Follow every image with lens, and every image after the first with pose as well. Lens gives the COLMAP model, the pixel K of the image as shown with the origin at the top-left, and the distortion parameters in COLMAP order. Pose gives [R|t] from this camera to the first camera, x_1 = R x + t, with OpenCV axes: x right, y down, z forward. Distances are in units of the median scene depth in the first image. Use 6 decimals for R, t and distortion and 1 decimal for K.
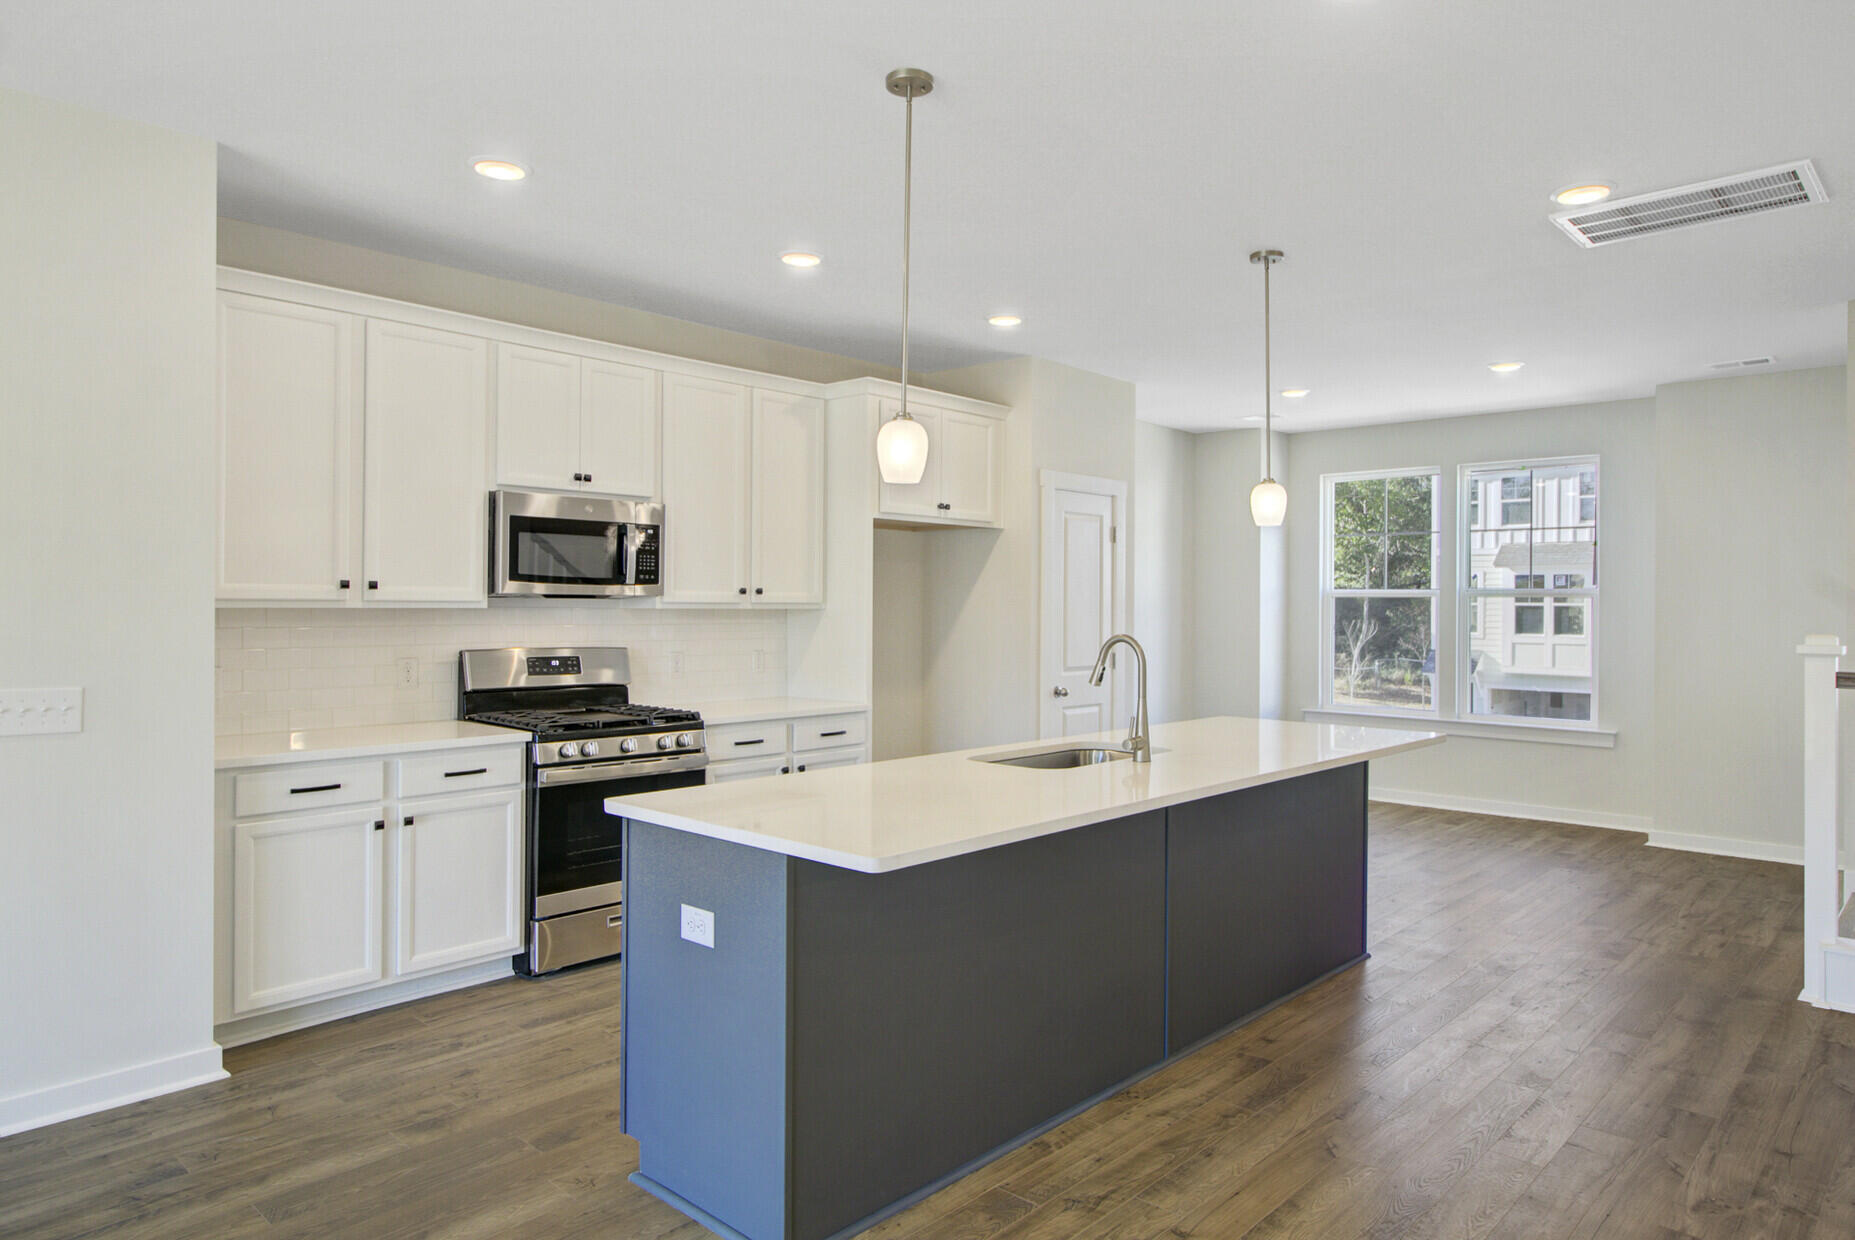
lens RADIAL K [[1143.3, 0, 929.1], [0, 1143.3, 602.1], [0, 0, 1]] dist [0.008162, -0.009197]
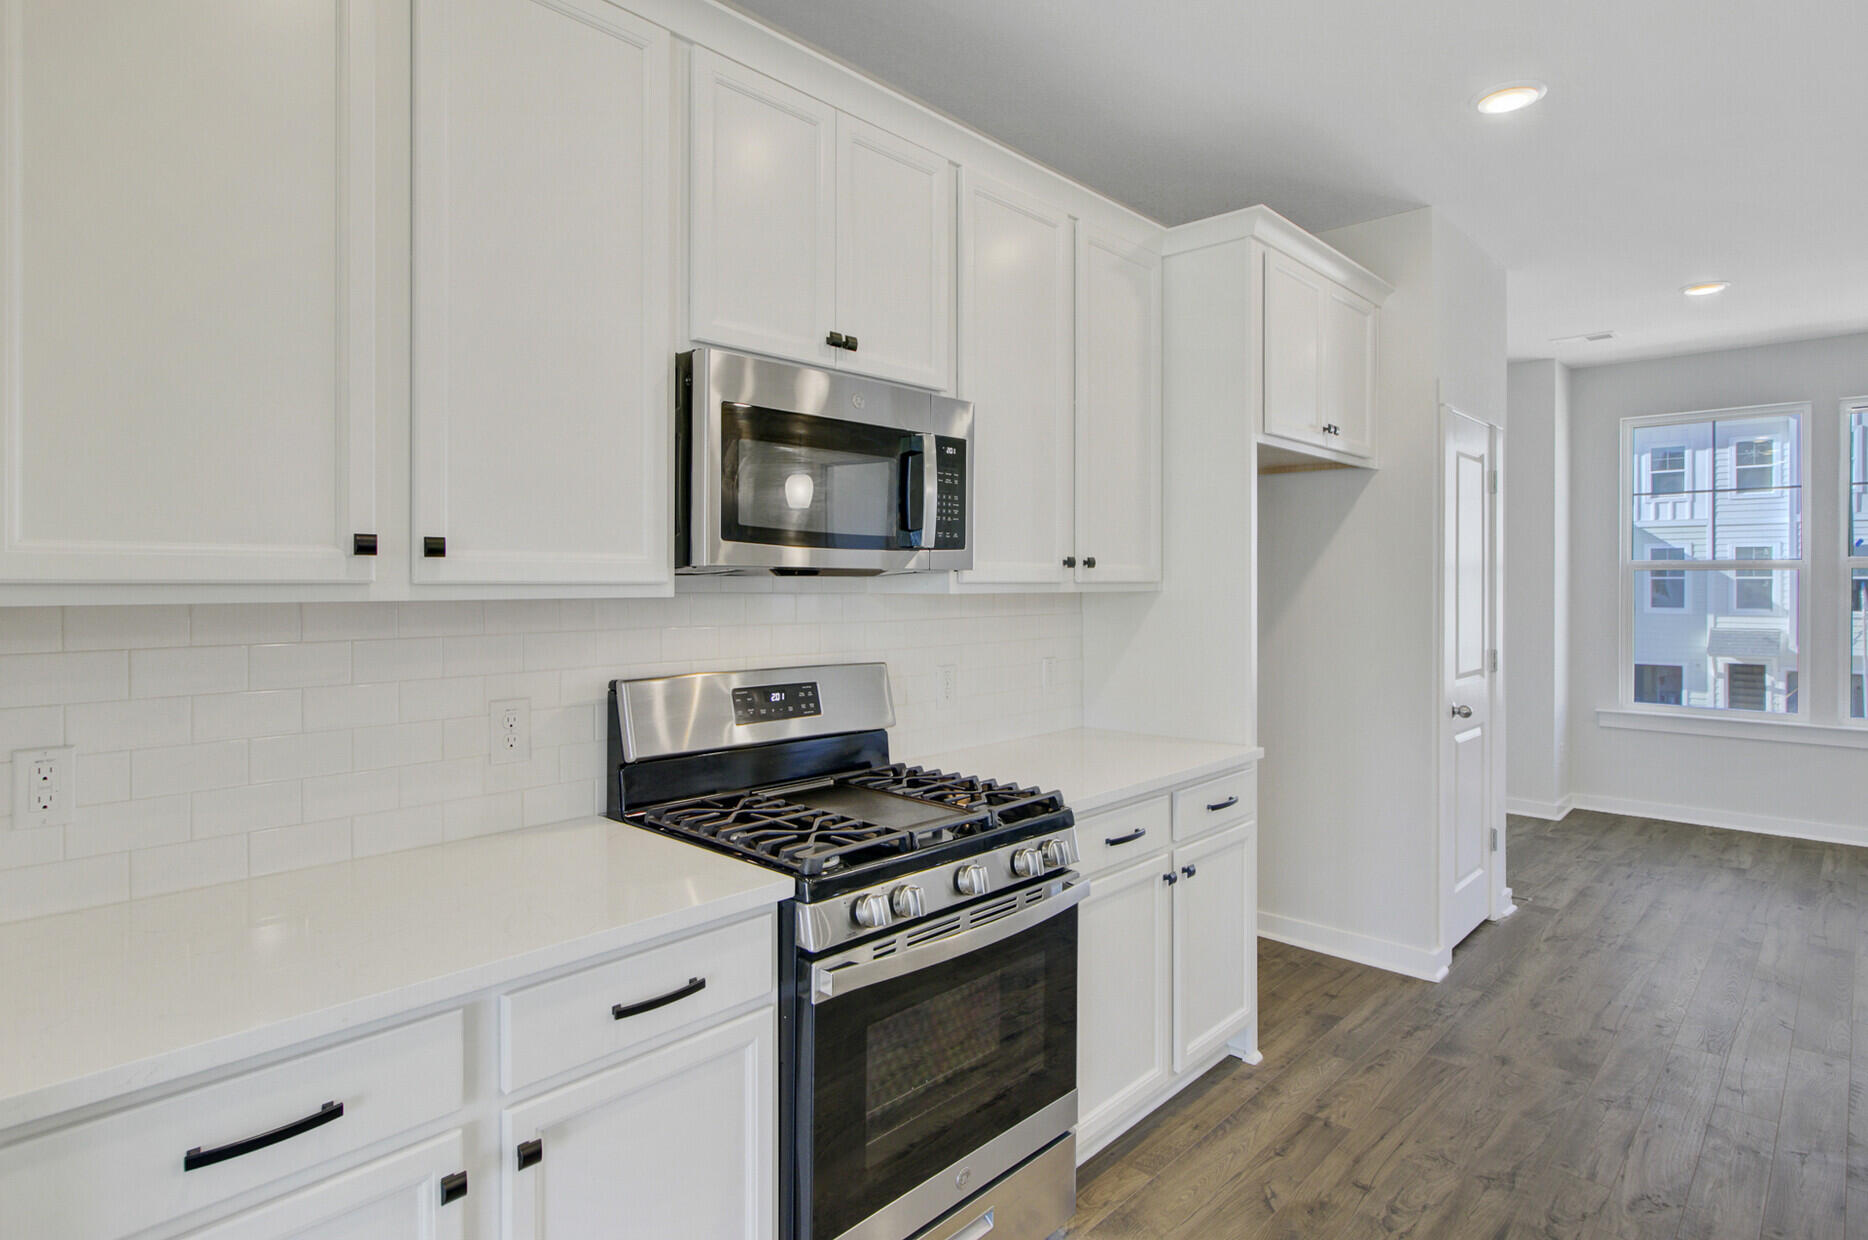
lens RADIAL K [[998.7, 0, 925.2], [0, 998.7, 581.1], [0, 0, 1]] dist [-0.001491, 0.001057]
pose [[0.999955, -0.004724, -0.008221, -0.292088], [0.004748, 0.999985, 0.002900, -0.002467], [0.008207, -0.002939, 0.999962, 0.612210]]
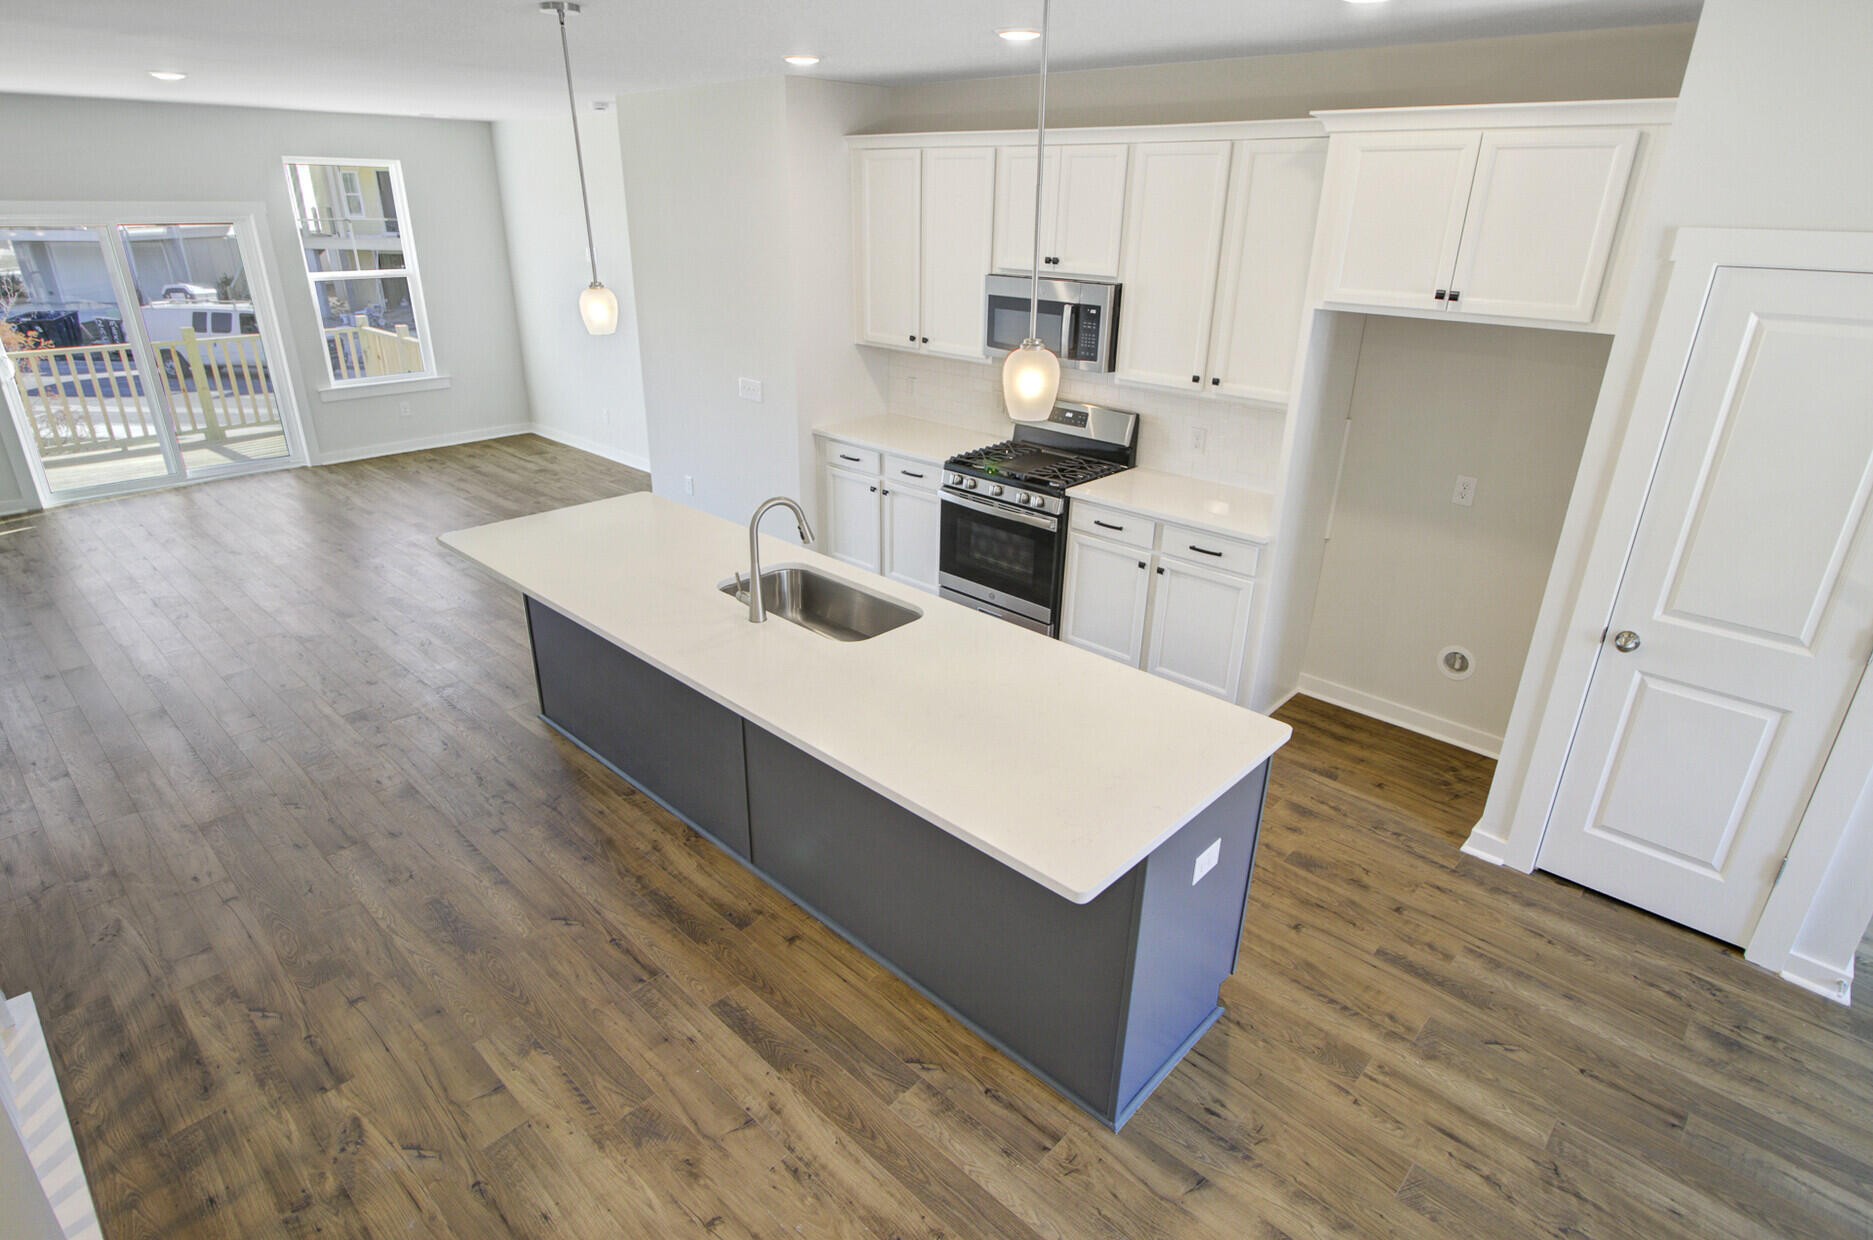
lens RADIAL K [[1001.3, 0, 919.5], [0, 1001.3, 610.6], [0, 0, 1]] dist [-0.001491, 0.001057]
pose [[-0.017109, 0.377405, -0.925890, 0.868910], [-0.012208, 0.925878, 0.377625, -0.180827], [0.999779, 0.017764, -0.011234, 0.983841]]
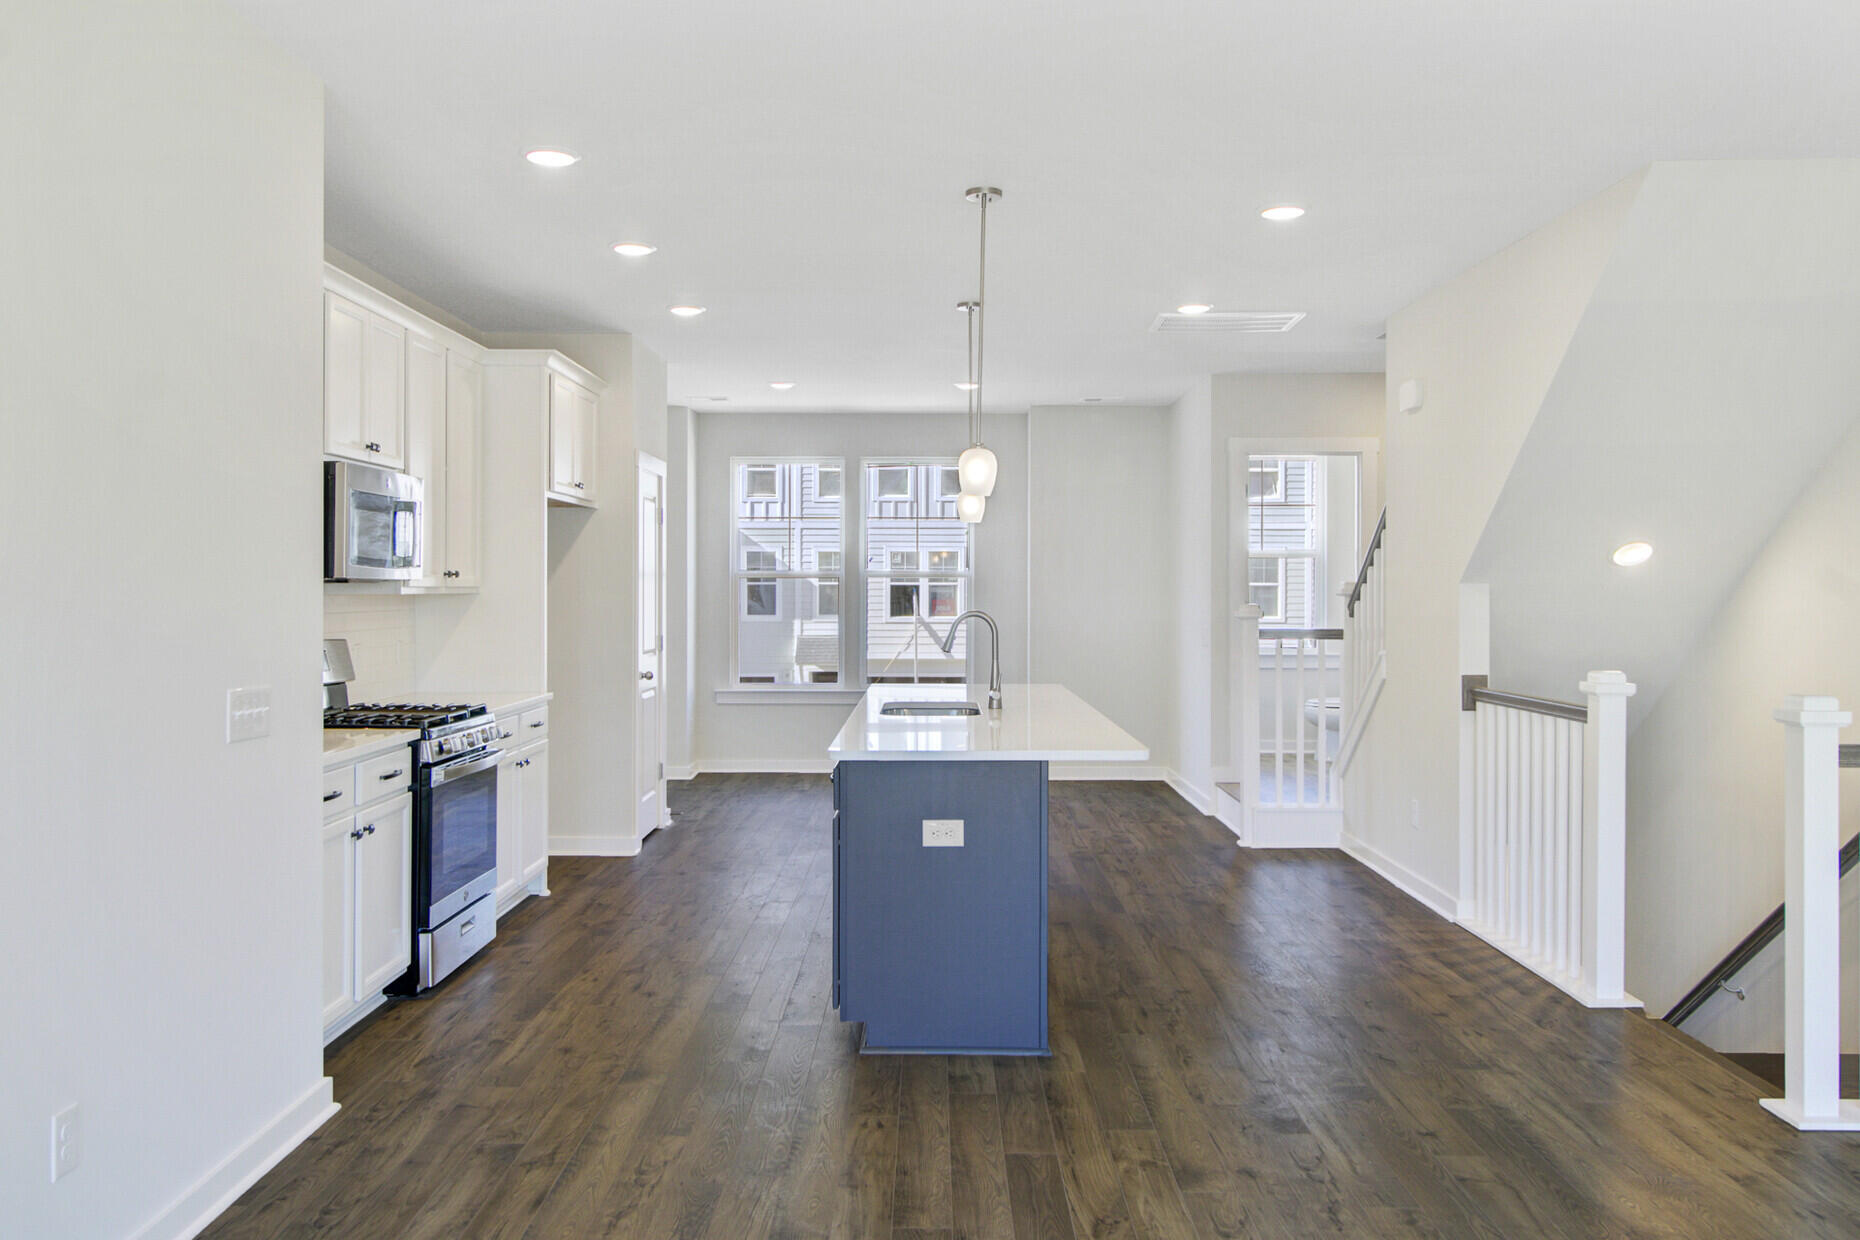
lens RADIAL K [[1470.2, 0, 914.7], [0, 1470.2, 592.4], [0, 0, 1]] dist [0.008051, -0.004637]
pose [[0.741989, -0.007458, 0.670371, -0.842782], [0.001858, 0.999957, 0.009069, -0.006288], [-0.670409, -0.005484, 0.741971, -0.143698]]
